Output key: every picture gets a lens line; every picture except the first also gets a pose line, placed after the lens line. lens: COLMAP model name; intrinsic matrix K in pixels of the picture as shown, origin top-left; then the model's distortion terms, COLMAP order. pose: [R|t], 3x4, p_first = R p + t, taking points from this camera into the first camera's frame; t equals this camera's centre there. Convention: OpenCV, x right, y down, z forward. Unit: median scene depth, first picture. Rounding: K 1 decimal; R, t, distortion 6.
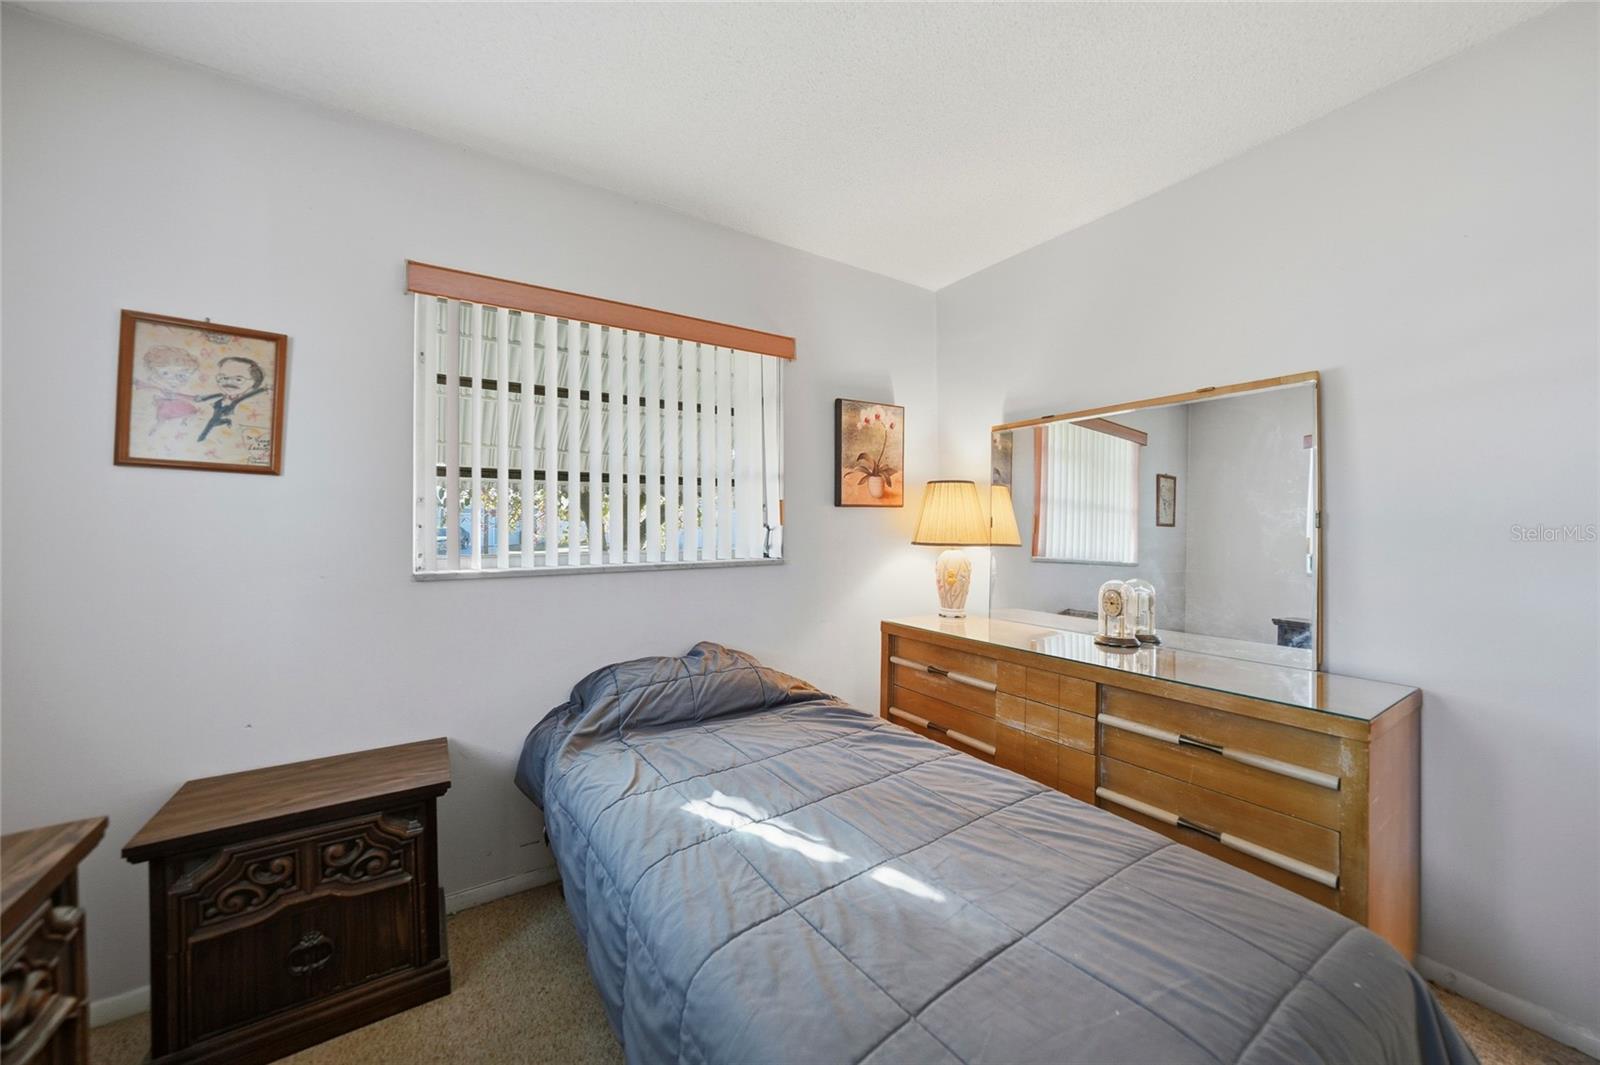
lens RADIAL K [[556.9, 0, 802.2], [0, 556.9, 522.0], [0, 0, 1]] dist [-0.020367, 0.001732]
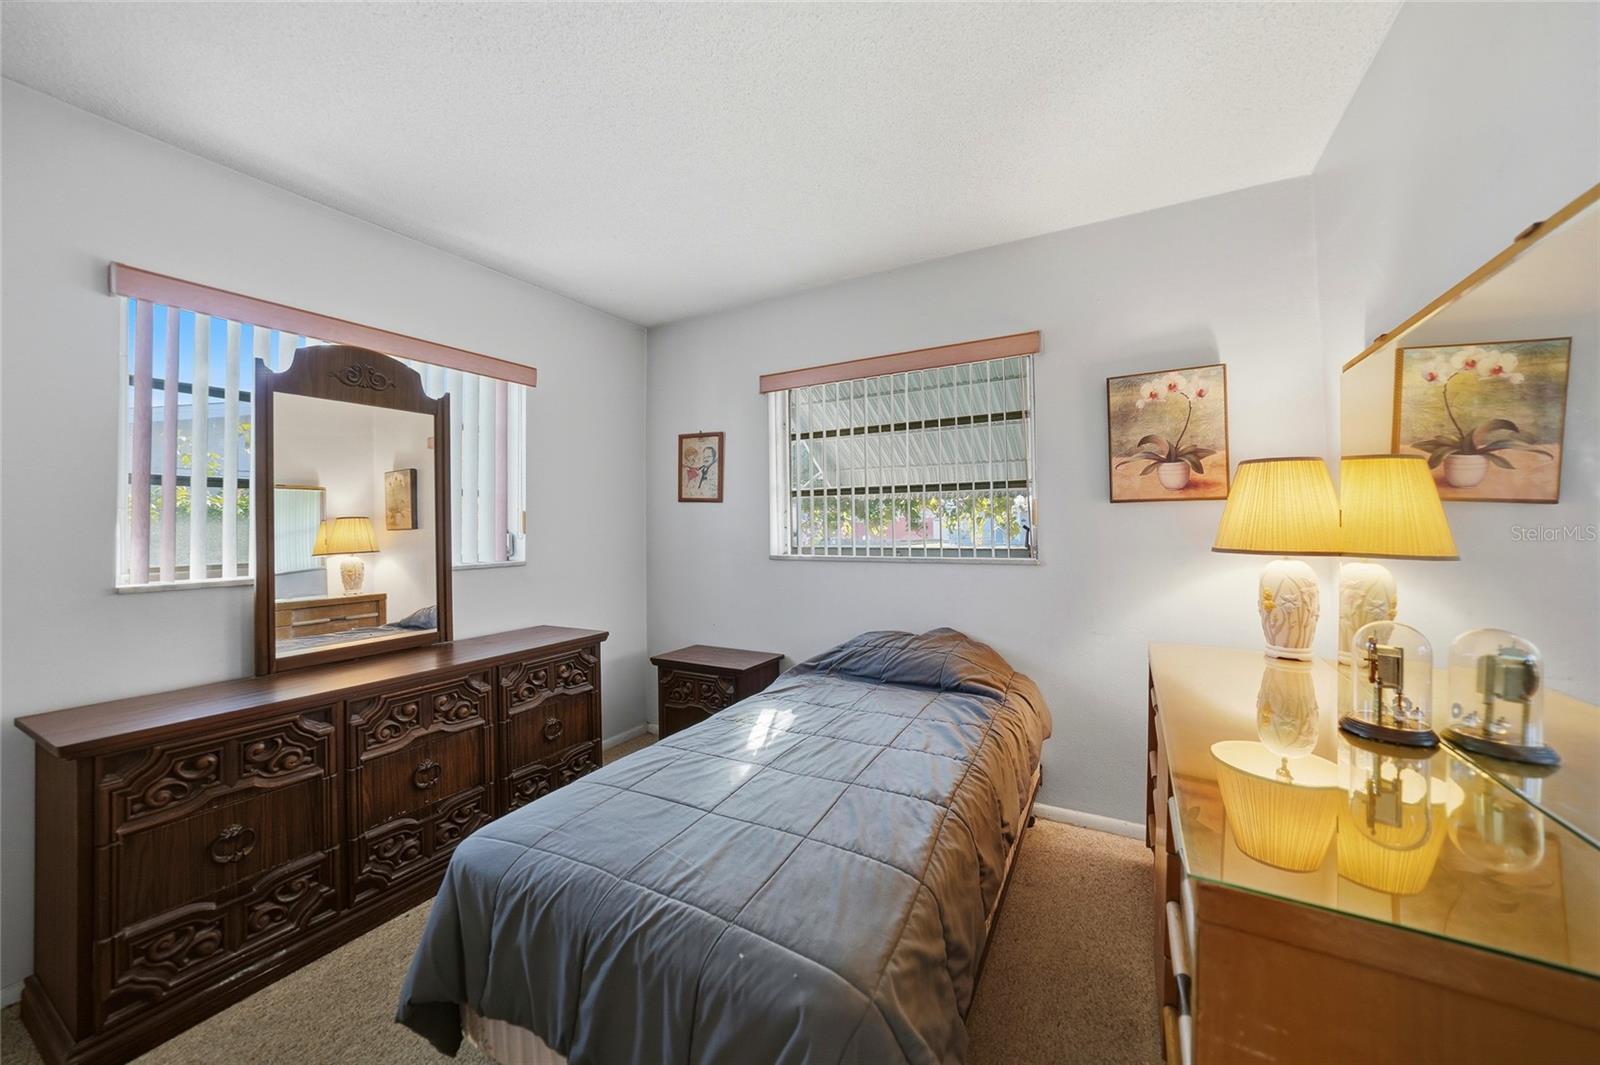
lens RADIAL K [[556.9, 0, 802.4], [0, 556.9, 525.2], [0, 0, 1]] dist [-0.020367, 0.001732]
pose [[0.483675, -0.004270, -0.875237, 0.617097], [0.013427, 0.999907, 0.002542, -0.002083], [0.875145, -0.012981, 0.483687, 0.175515]]
